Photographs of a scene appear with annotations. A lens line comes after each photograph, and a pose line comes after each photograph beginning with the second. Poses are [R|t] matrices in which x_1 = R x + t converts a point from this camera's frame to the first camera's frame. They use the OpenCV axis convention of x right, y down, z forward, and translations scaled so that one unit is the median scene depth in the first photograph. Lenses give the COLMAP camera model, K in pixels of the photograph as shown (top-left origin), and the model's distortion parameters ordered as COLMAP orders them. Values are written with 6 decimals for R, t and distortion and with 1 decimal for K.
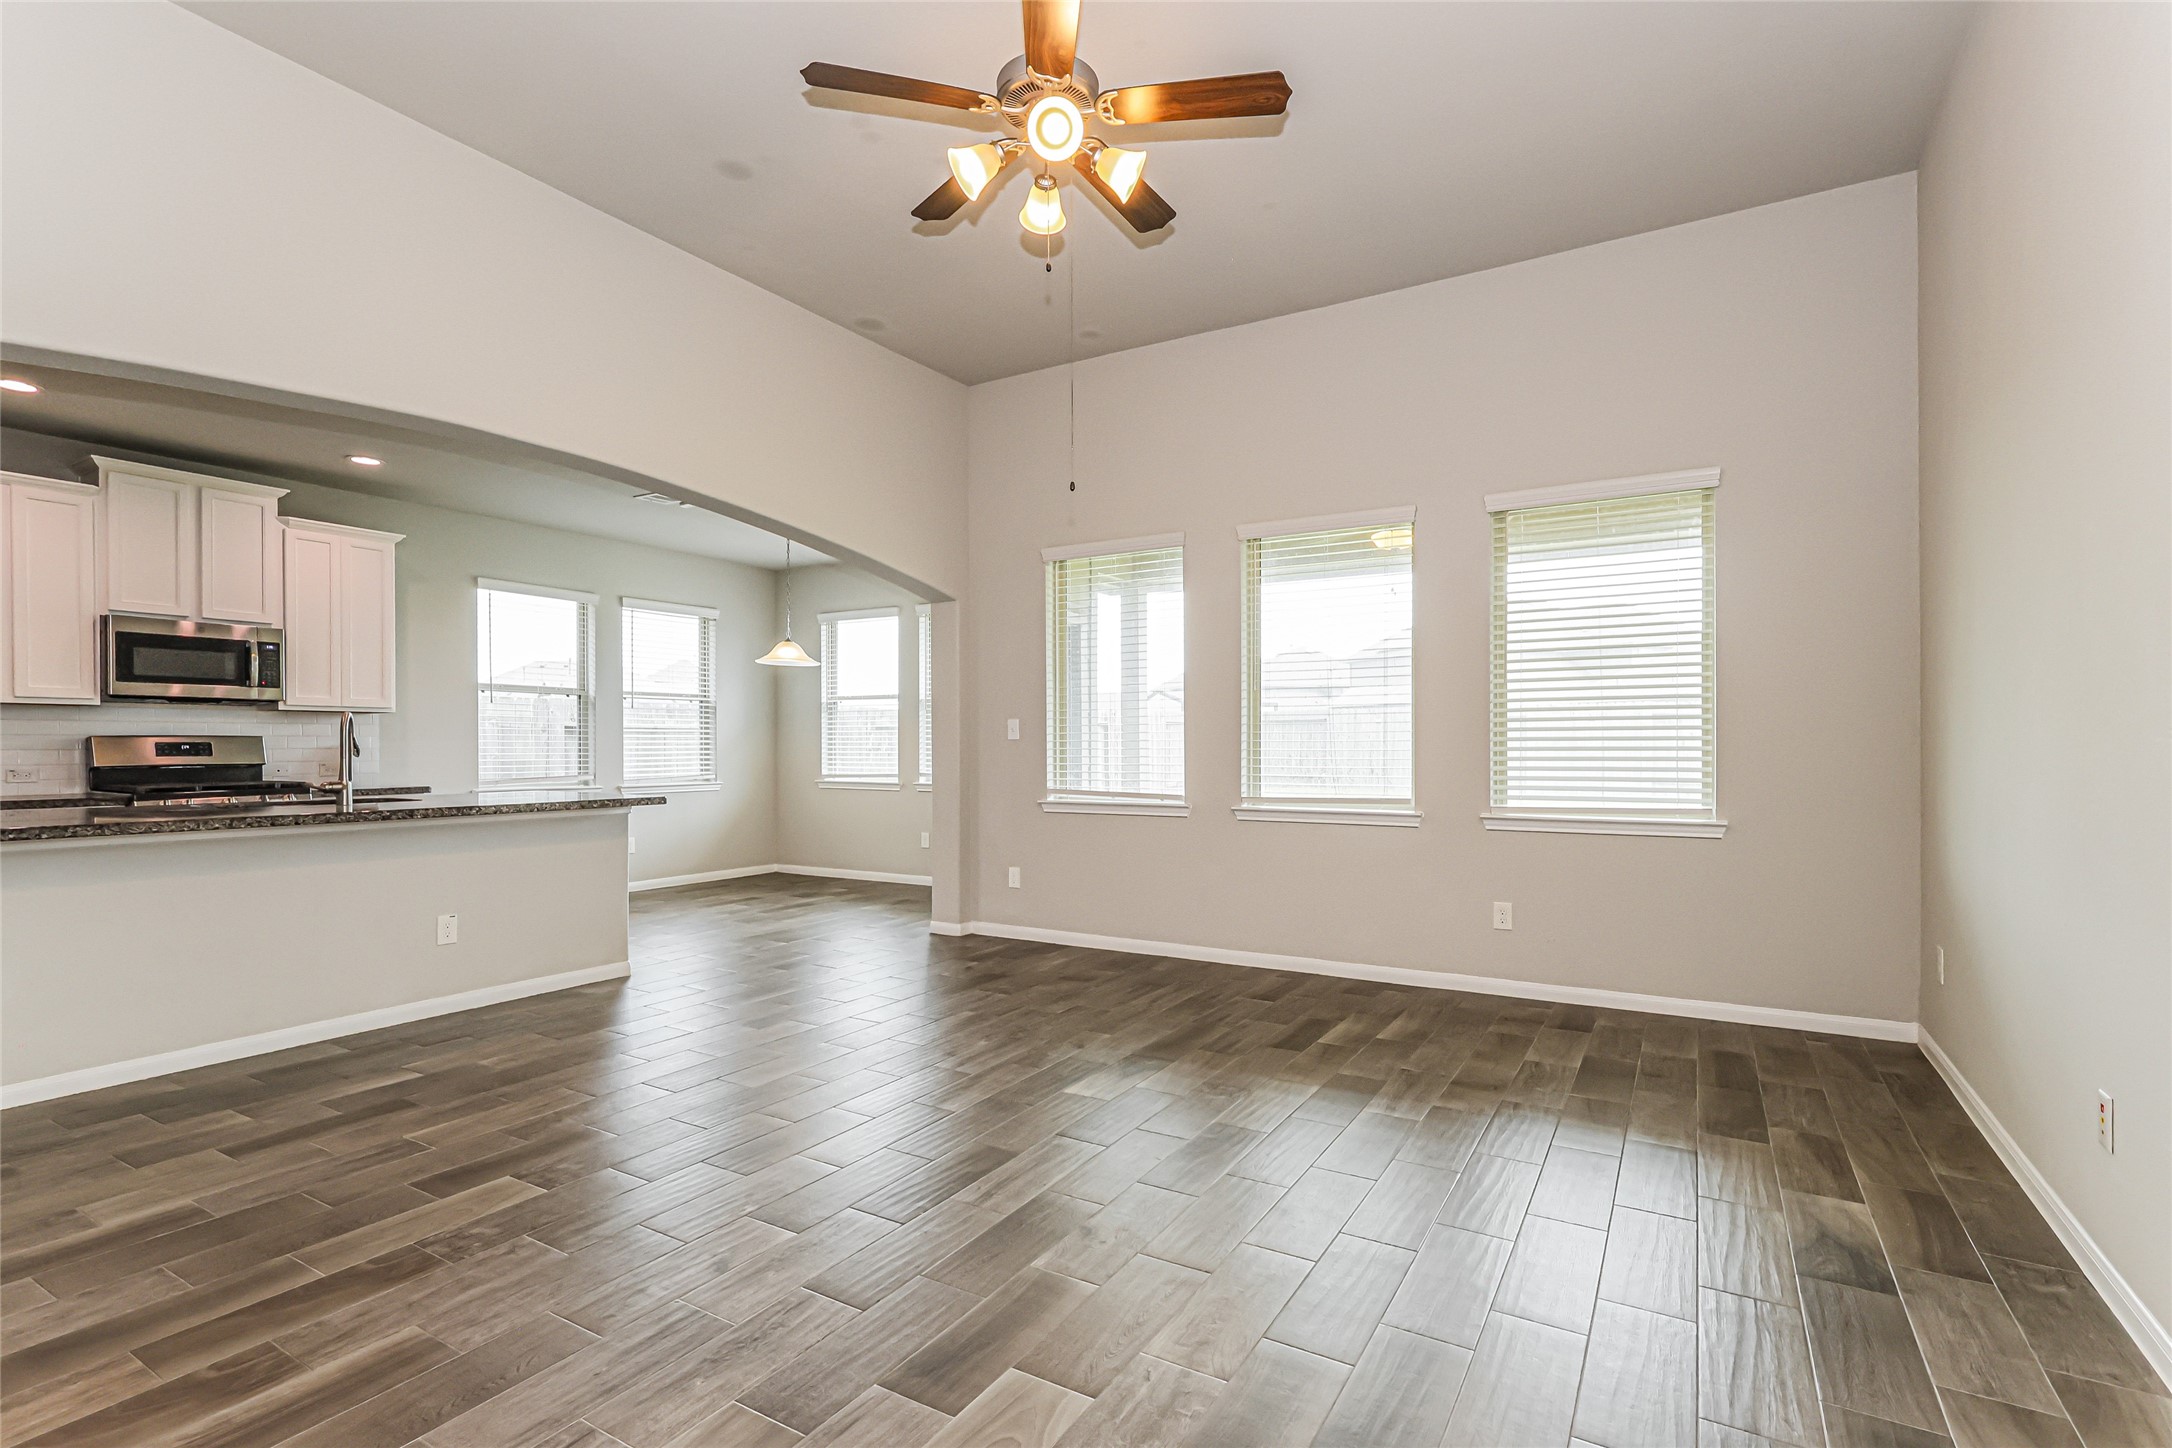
lens RADIAL K [[1039.2, 0, 1084.0], [0, 1039.2, 733.4], [0, 0, 1]] dist [0.000451, -0.000019]
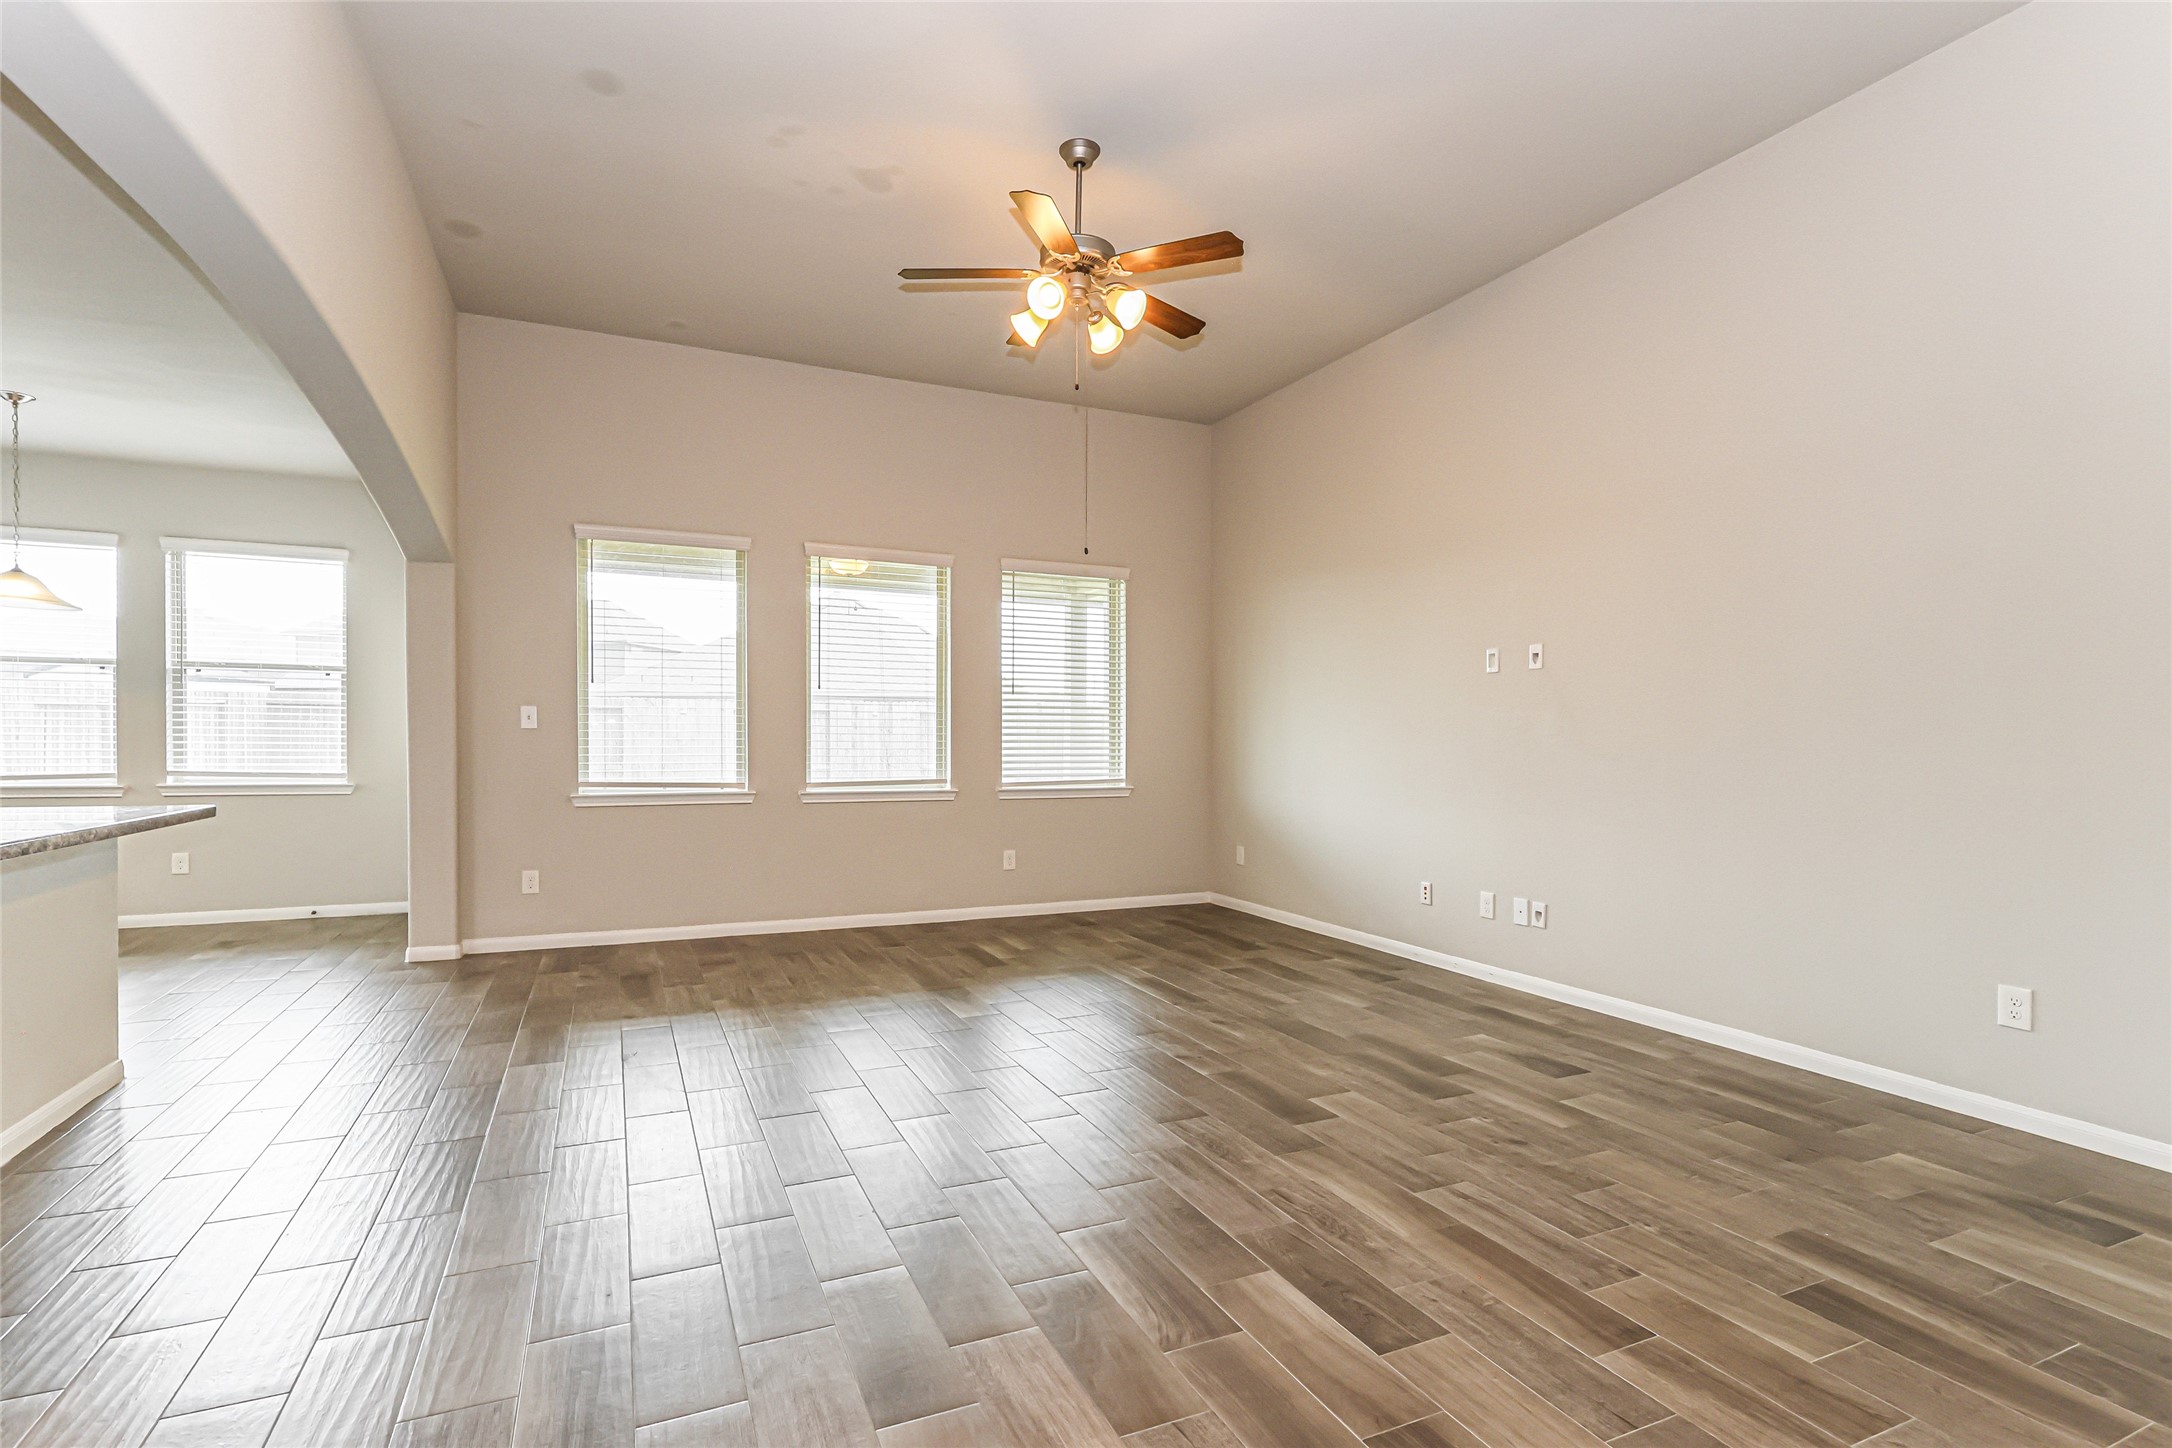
lens RADIAL K [[1020.5, 0, 1086.0], [0, 1020.5, 724.0], [0, 0, 1]] dist [-0.000615, 0.000021]
pose [[0.568968, 0.007490, 0.822326, -0.532071], [-0.014119, 0.999900, 0.000662, -0.005398], [-0.822238, -0.011987, 0.569017, 0.105451]]
